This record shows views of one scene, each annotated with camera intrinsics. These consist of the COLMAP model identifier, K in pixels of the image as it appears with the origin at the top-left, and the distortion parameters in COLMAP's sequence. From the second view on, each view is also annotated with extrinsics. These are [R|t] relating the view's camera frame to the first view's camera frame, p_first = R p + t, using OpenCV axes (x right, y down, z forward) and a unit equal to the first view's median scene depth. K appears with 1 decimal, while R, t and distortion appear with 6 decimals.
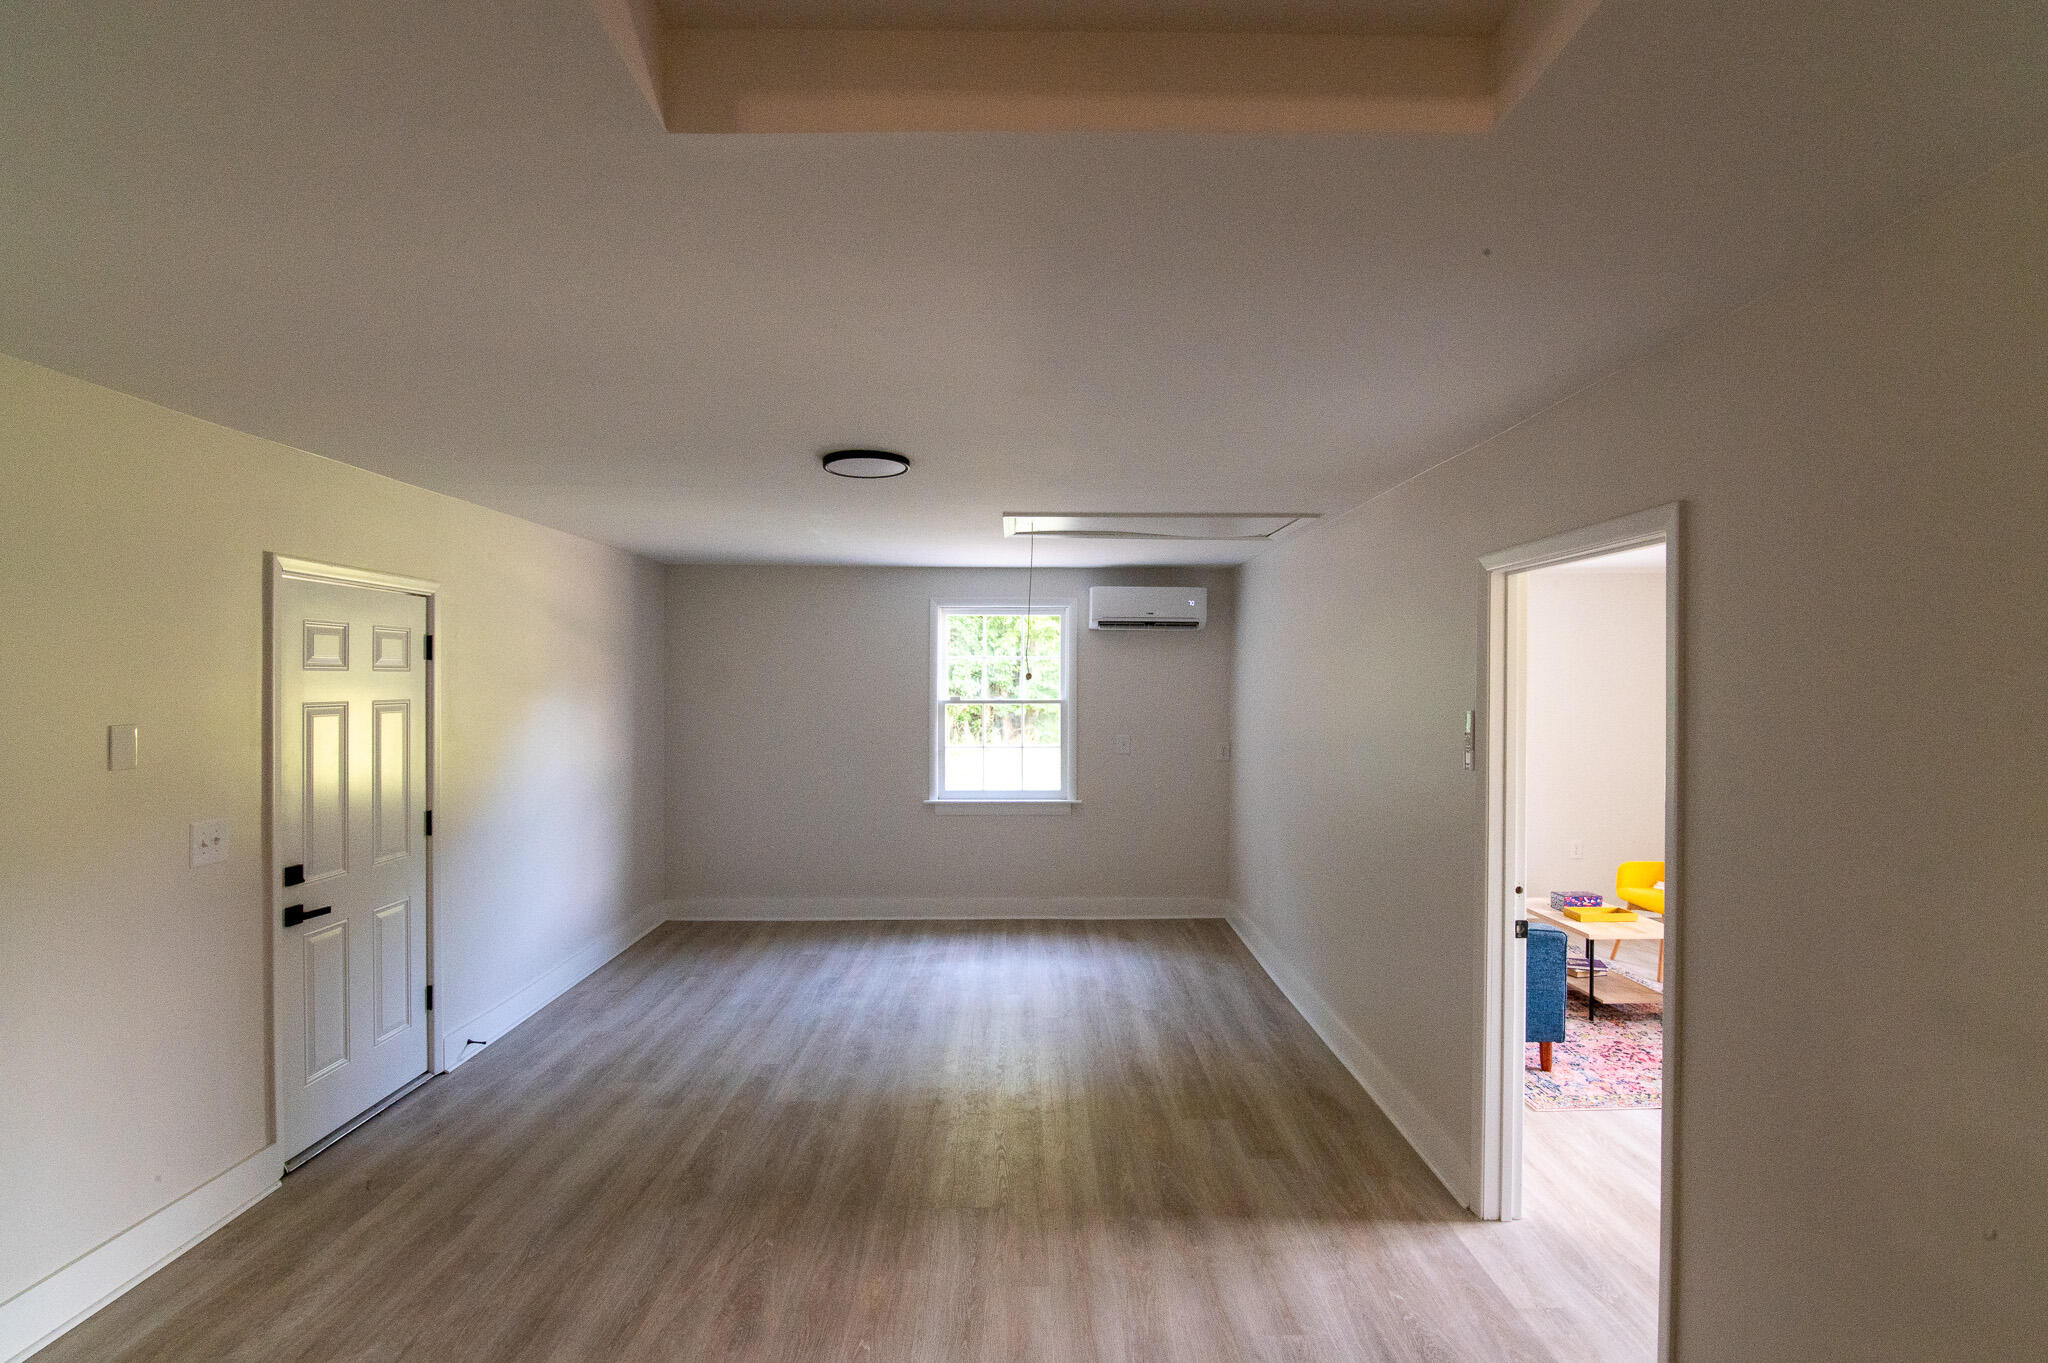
lens RADIAL K [[947.1, 0, 1031.9], [0, 947.1, 679.3], [0, 0, 1]] dist [-0.022004, 0.001028]
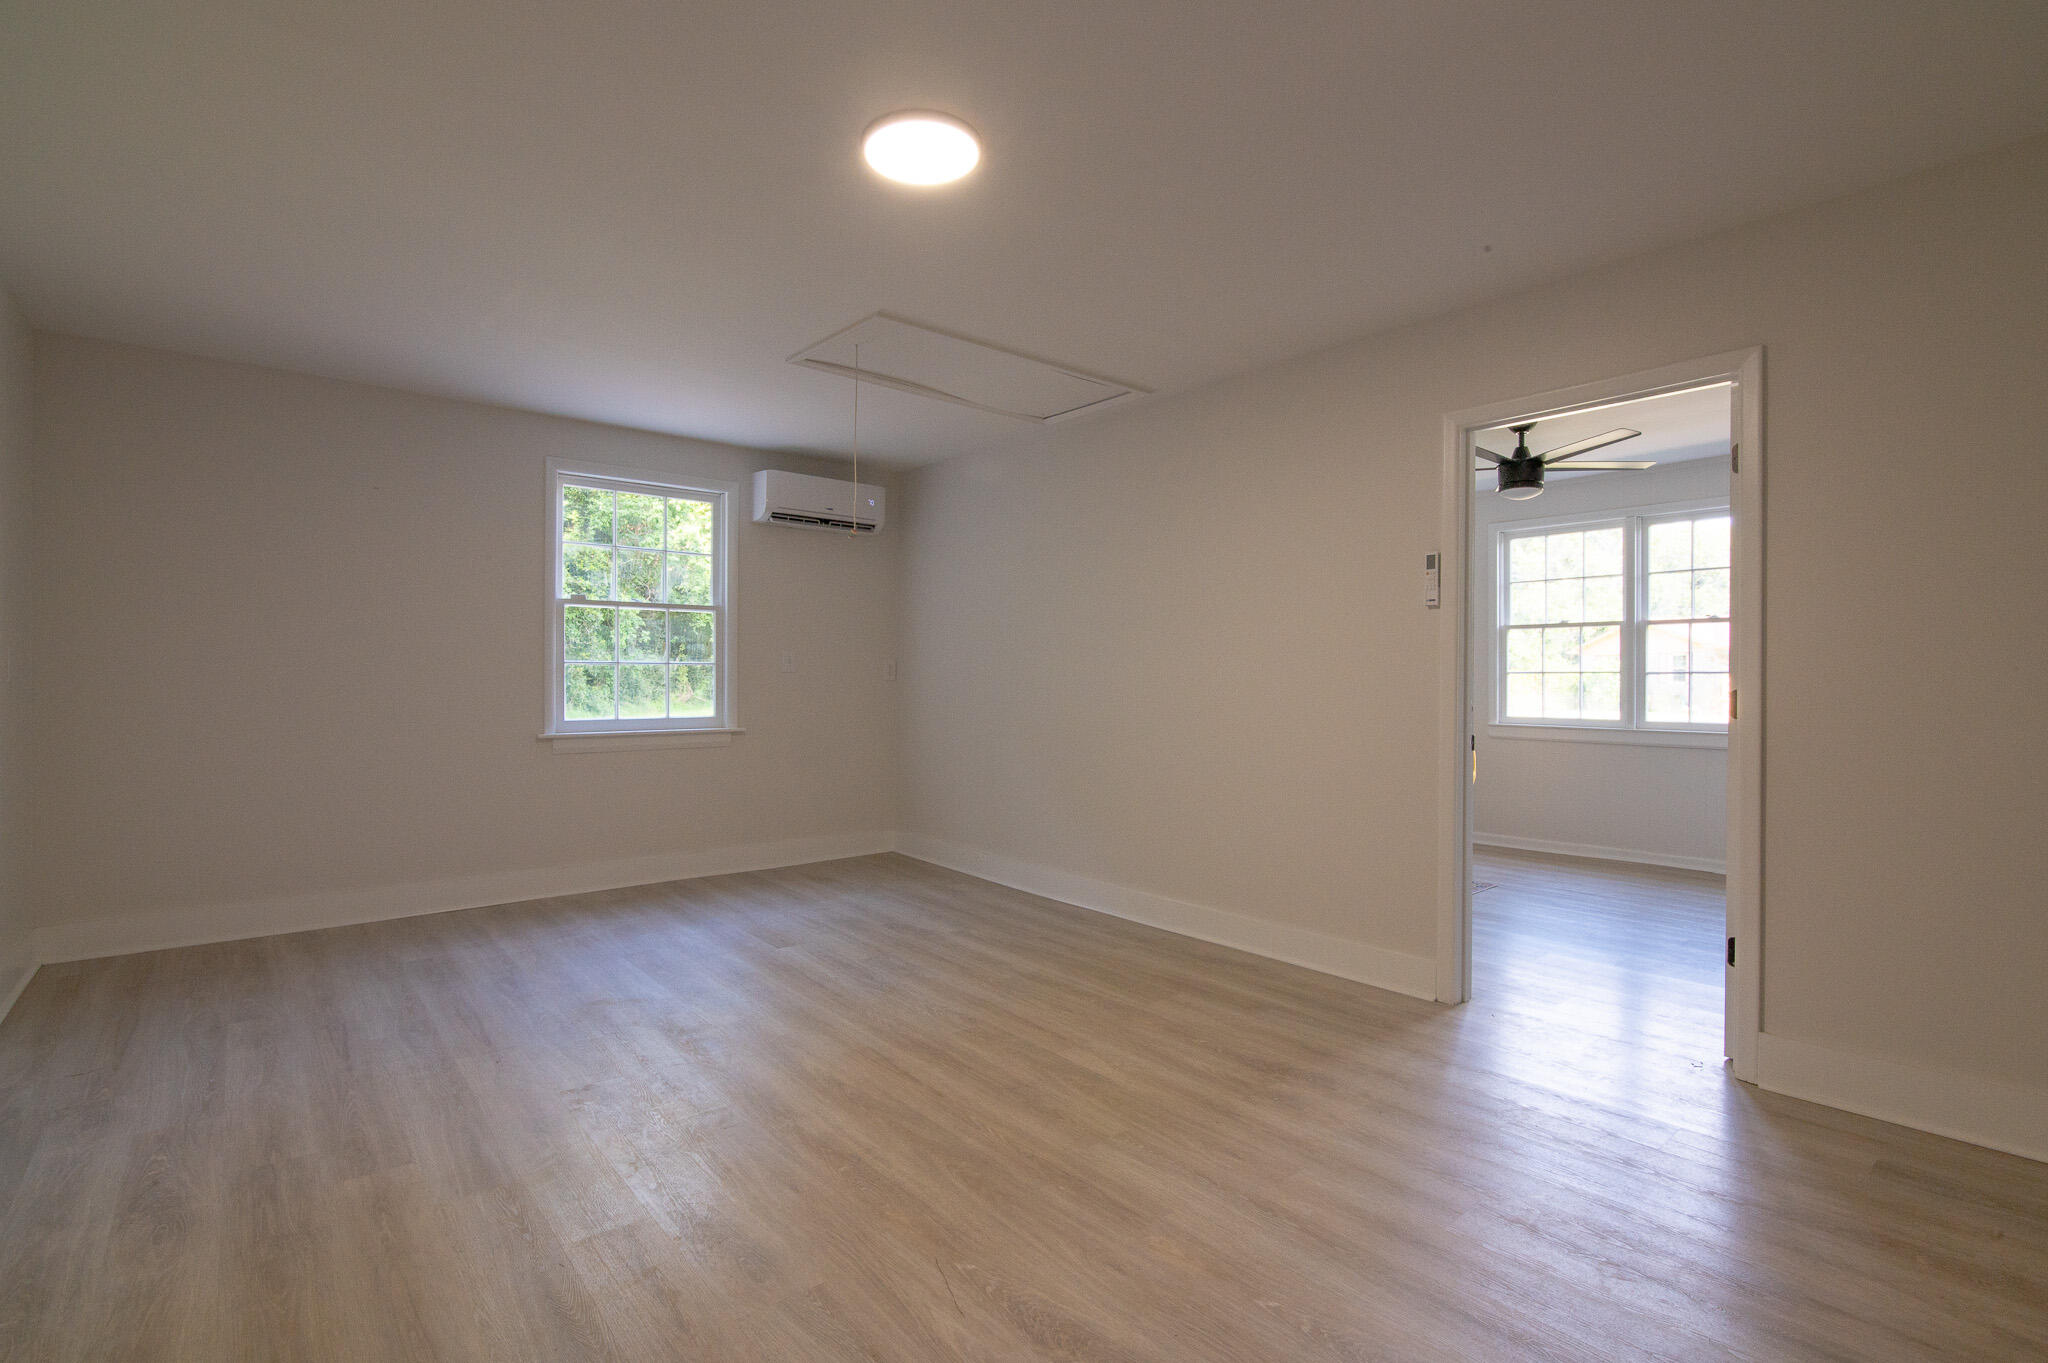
lens RADIAL K [[947.1, 0, 1031.9], [0, 947.1, 679.3], [0, 0, 1]] dist [-0.022004, 0.001028]
pose [[0.773785, -0.001317, 0.633447, -0.282273], [-0.000936, 0.999994, 0.003221, 0.084518], [-0.633448, -0.003085, 0.773779, 0.205170]]
